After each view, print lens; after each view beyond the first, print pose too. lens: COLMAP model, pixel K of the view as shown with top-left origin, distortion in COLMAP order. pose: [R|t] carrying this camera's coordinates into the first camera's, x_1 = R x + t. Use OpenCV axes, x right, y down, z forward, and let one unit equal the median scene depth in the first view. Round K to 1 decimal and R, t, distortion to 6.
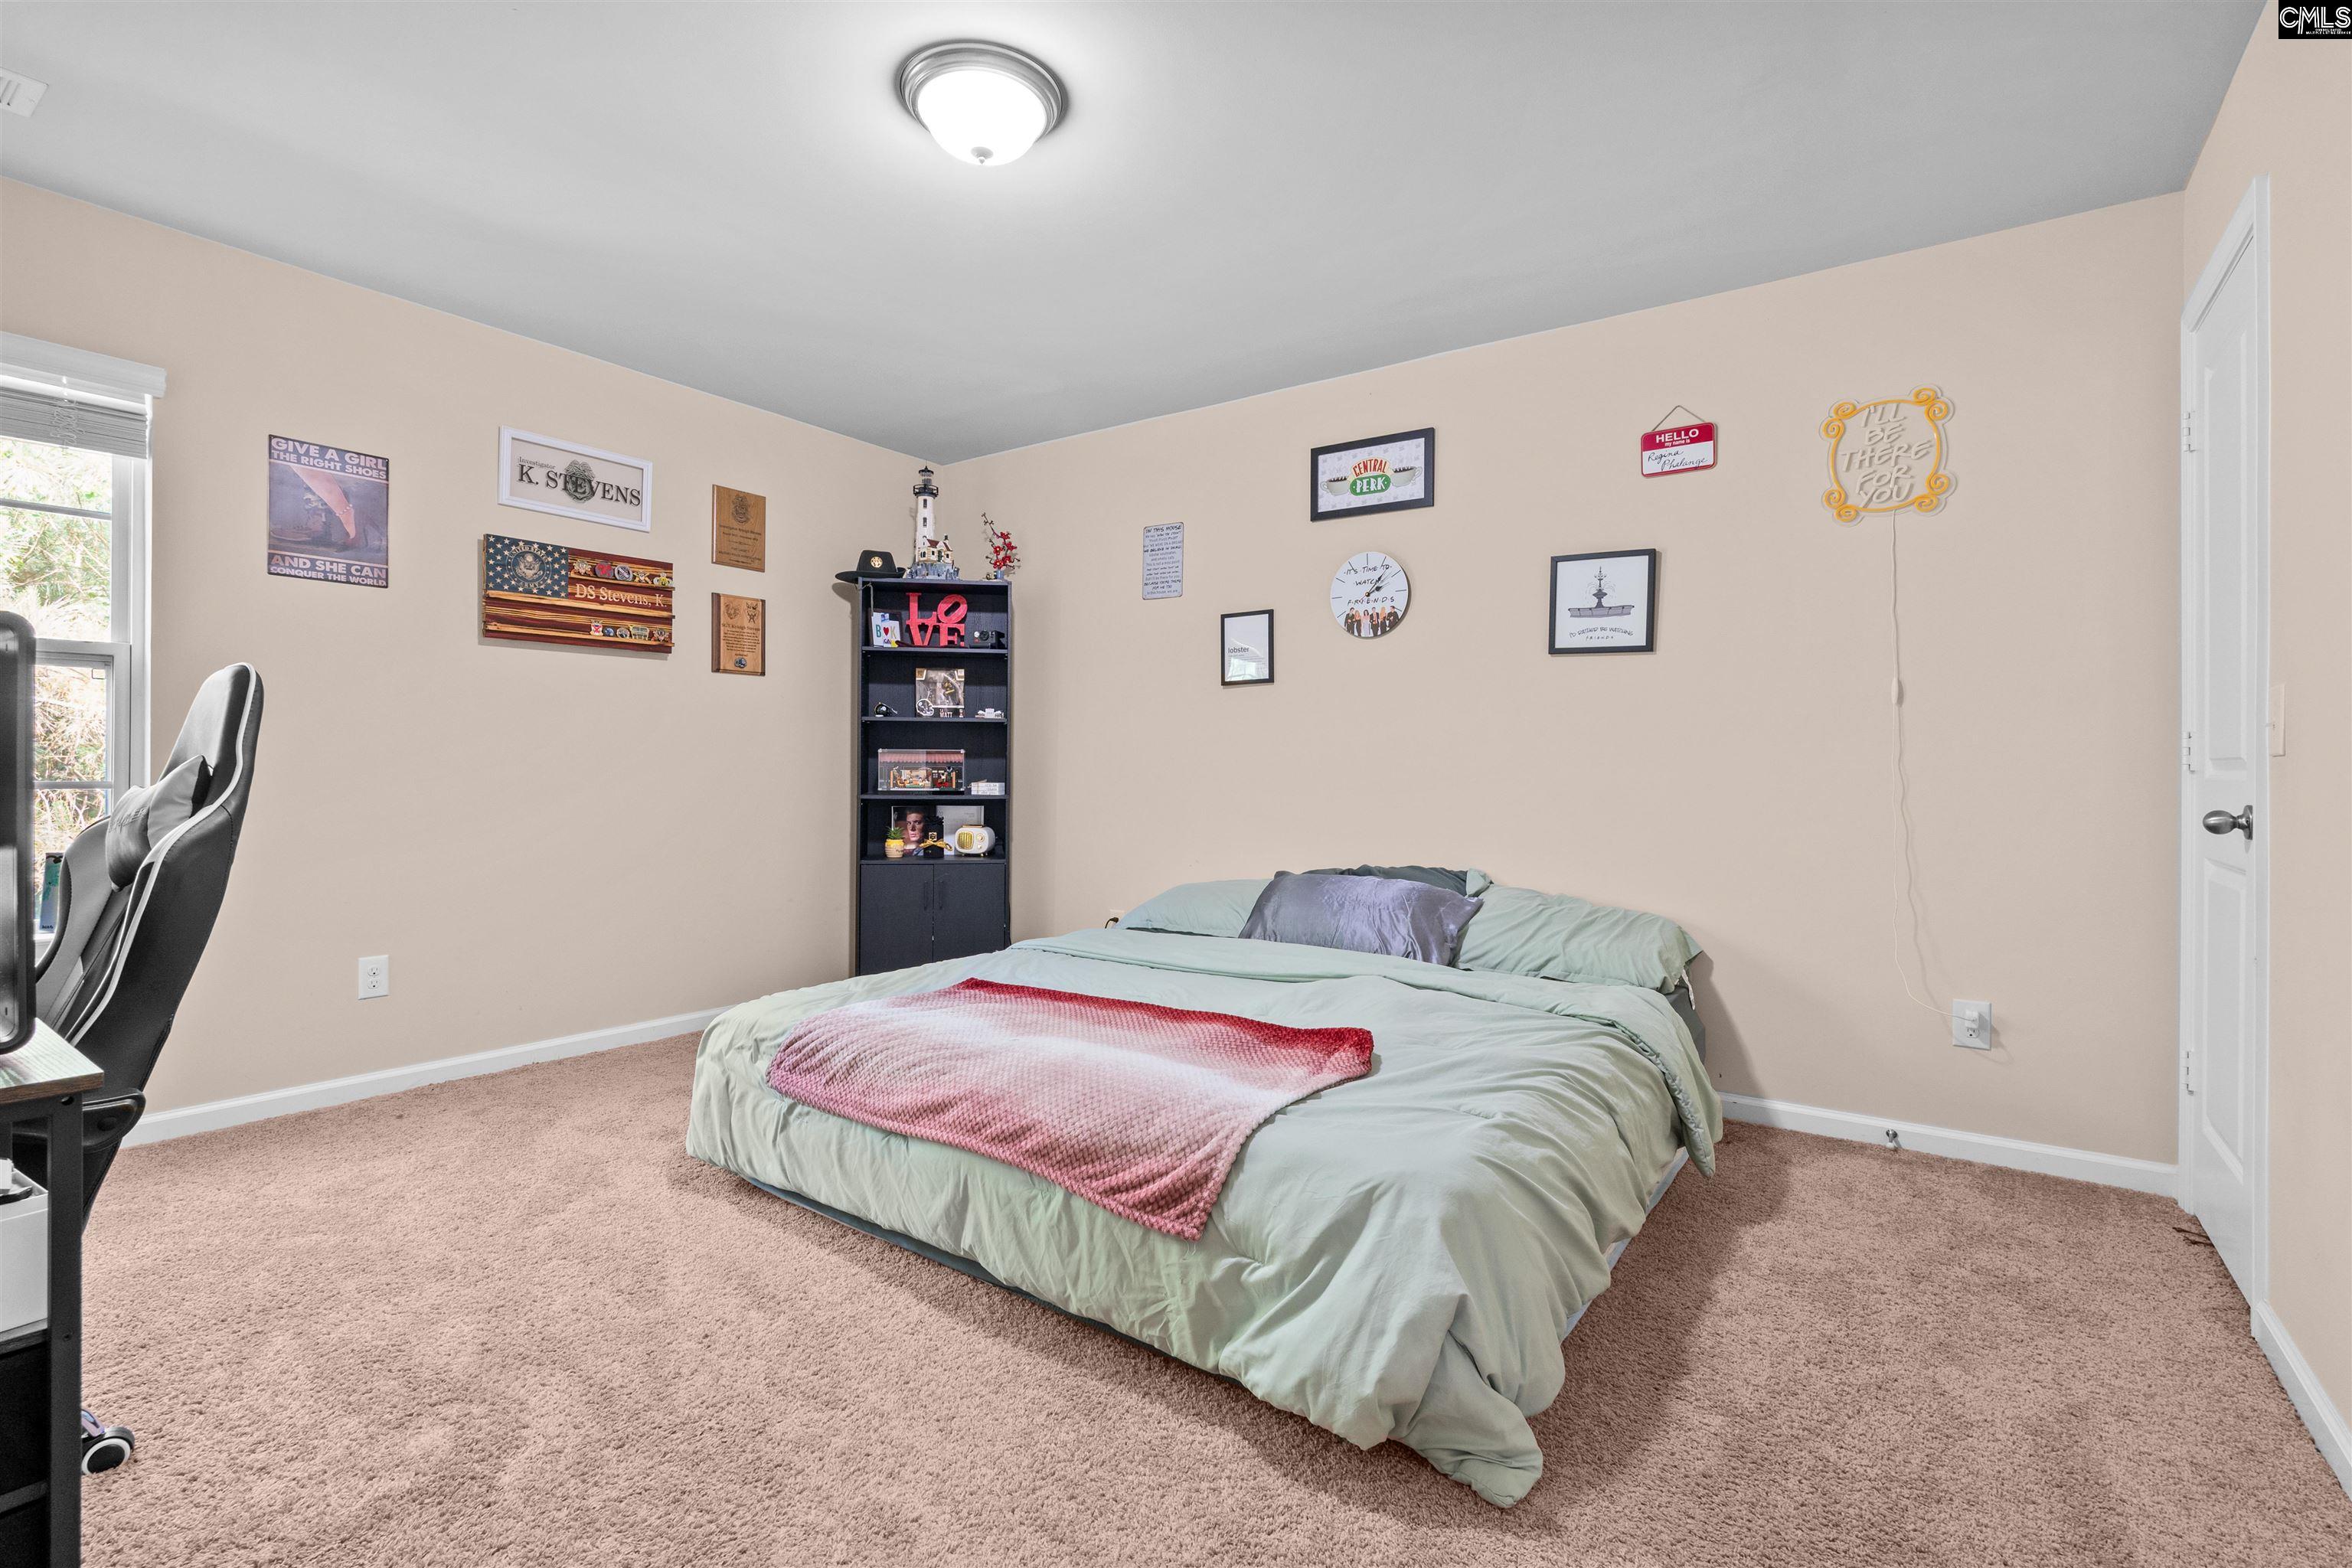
lens RADIAL K [[1090.0, 0, 1160.0], [0, 1090.0, 762.4], [0, 0, 1]] dist [-0.003824, -0.000692]
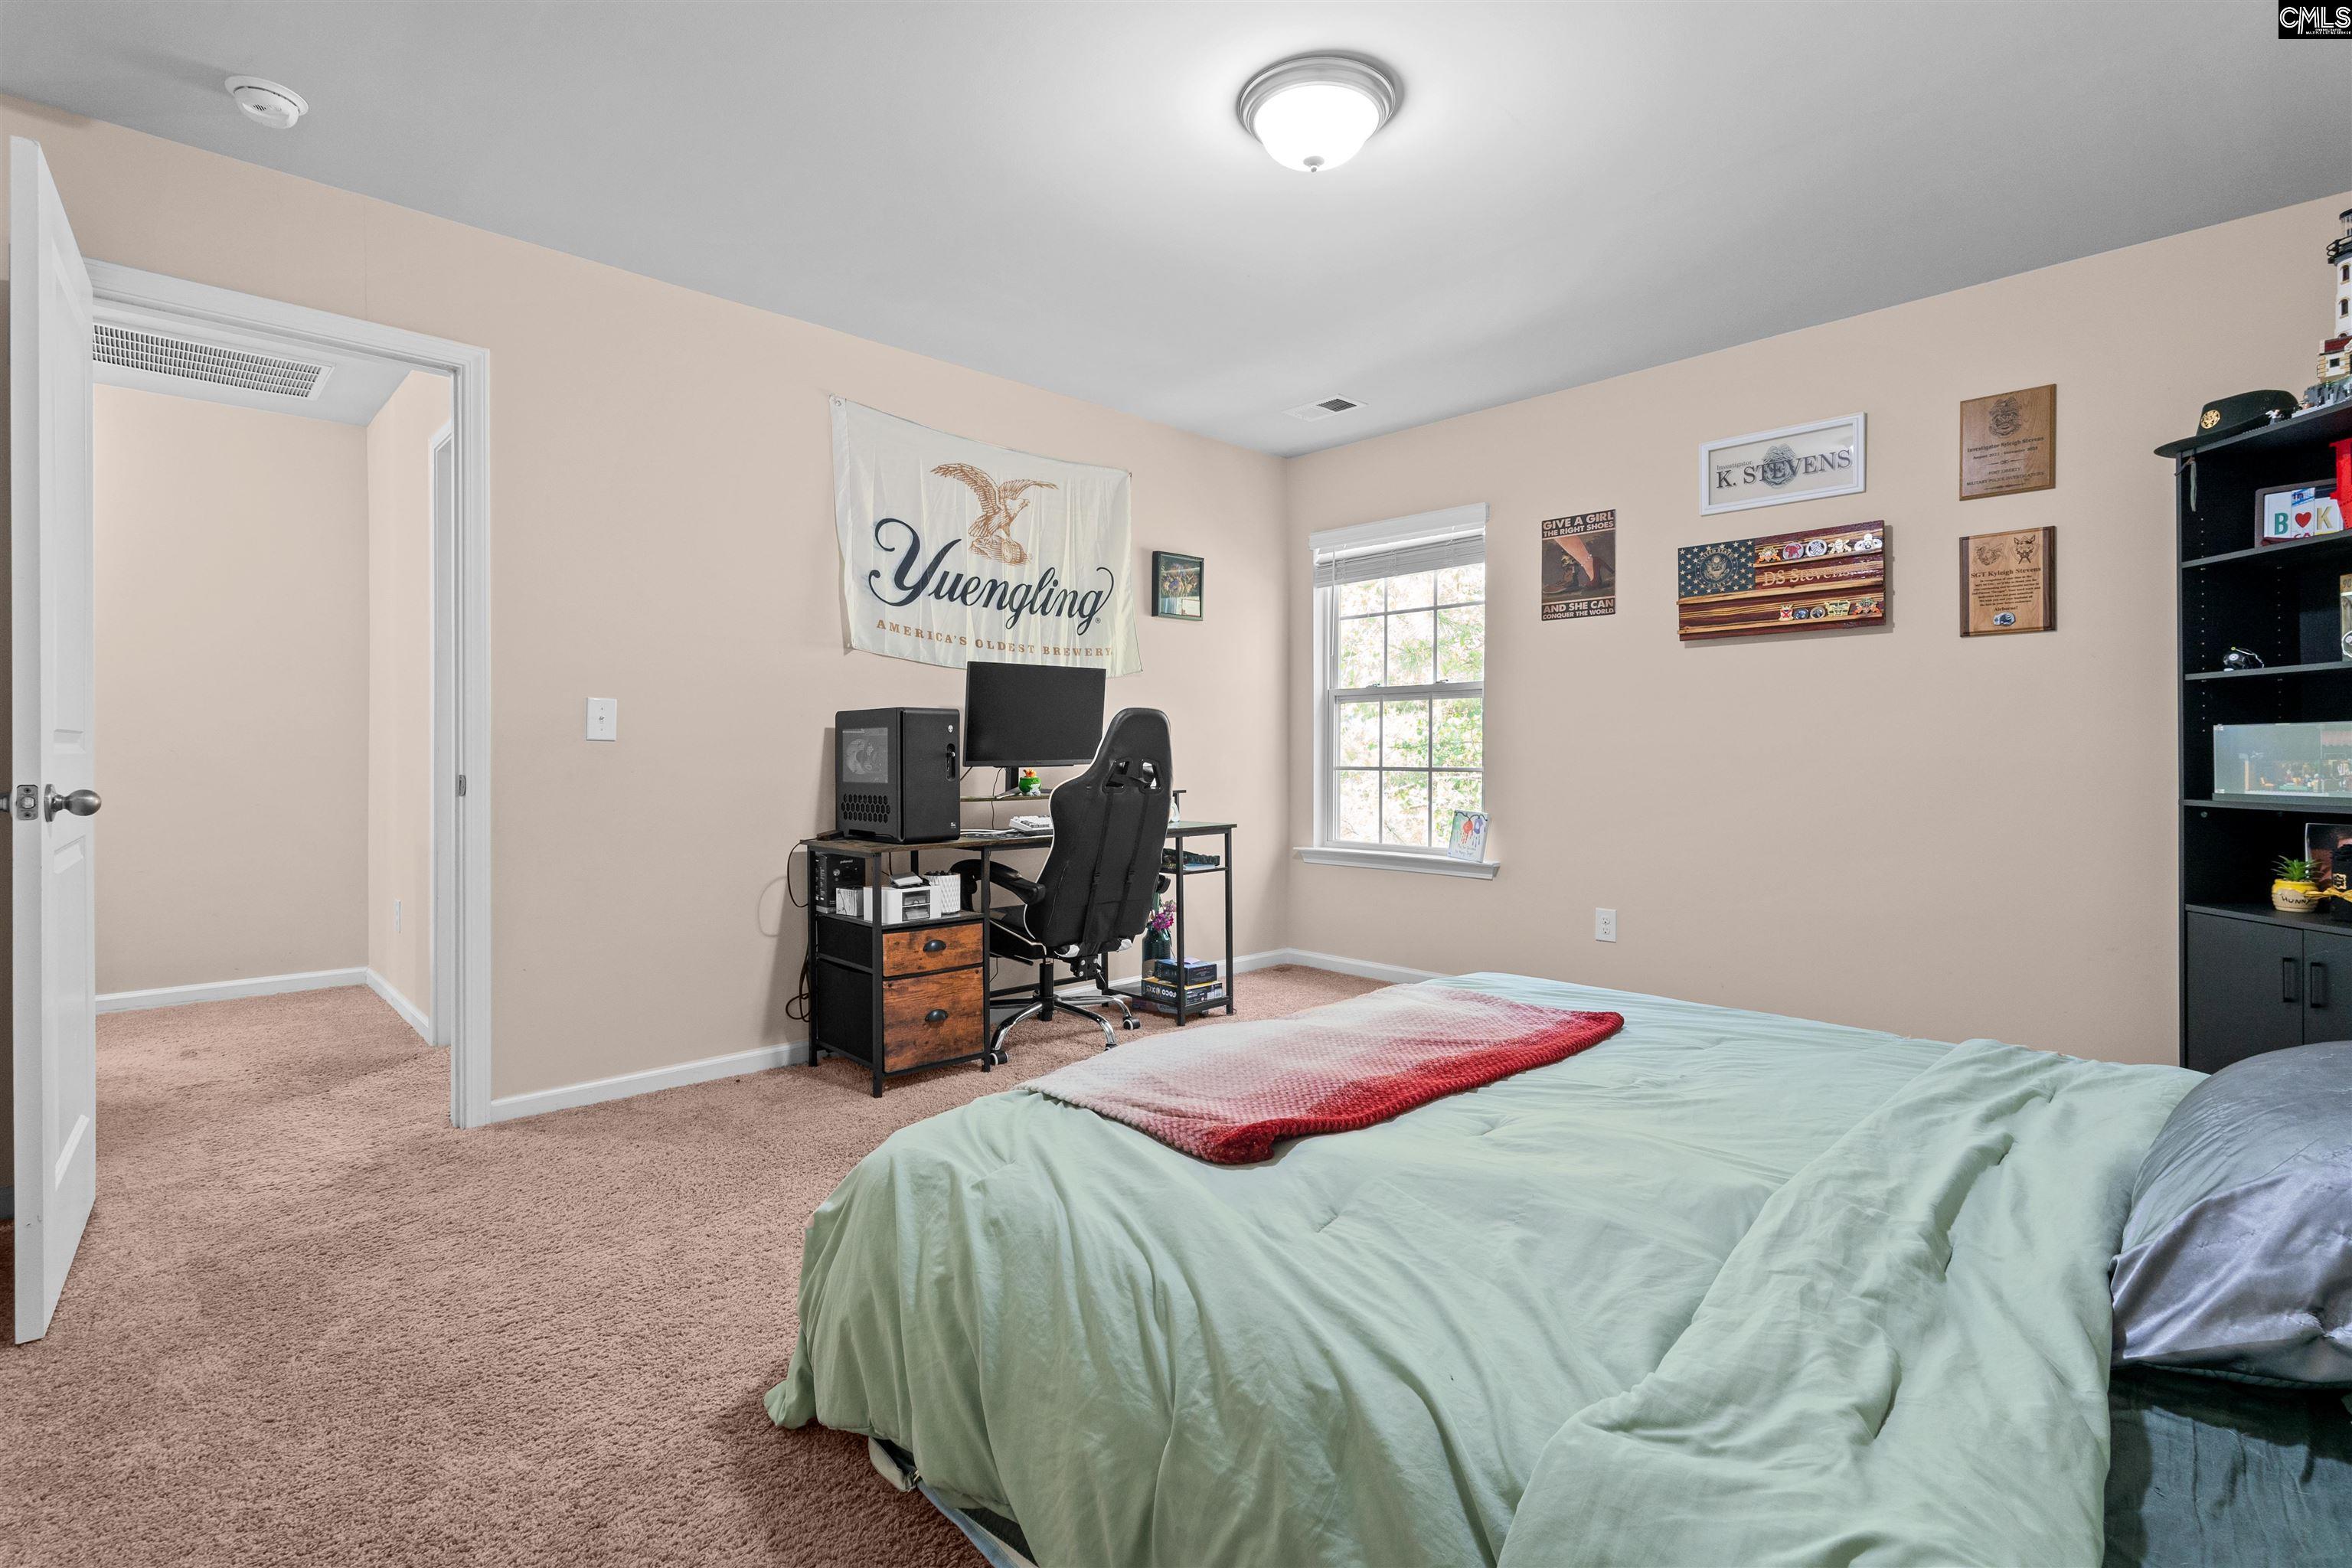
lens RADIAL K [[1090.0, 0, 1160.0], [0, 1090.0, 762.4], [0, 0, 1]] dist [-0.003824, -0.000692]
pose [[-0.197399, -0.005355, -0.980309, 0.546541], [-0.000473, 0.999985, -0.005367, 0.014475], [0.980323, -0.000596, -0.197399, 0.661200]]
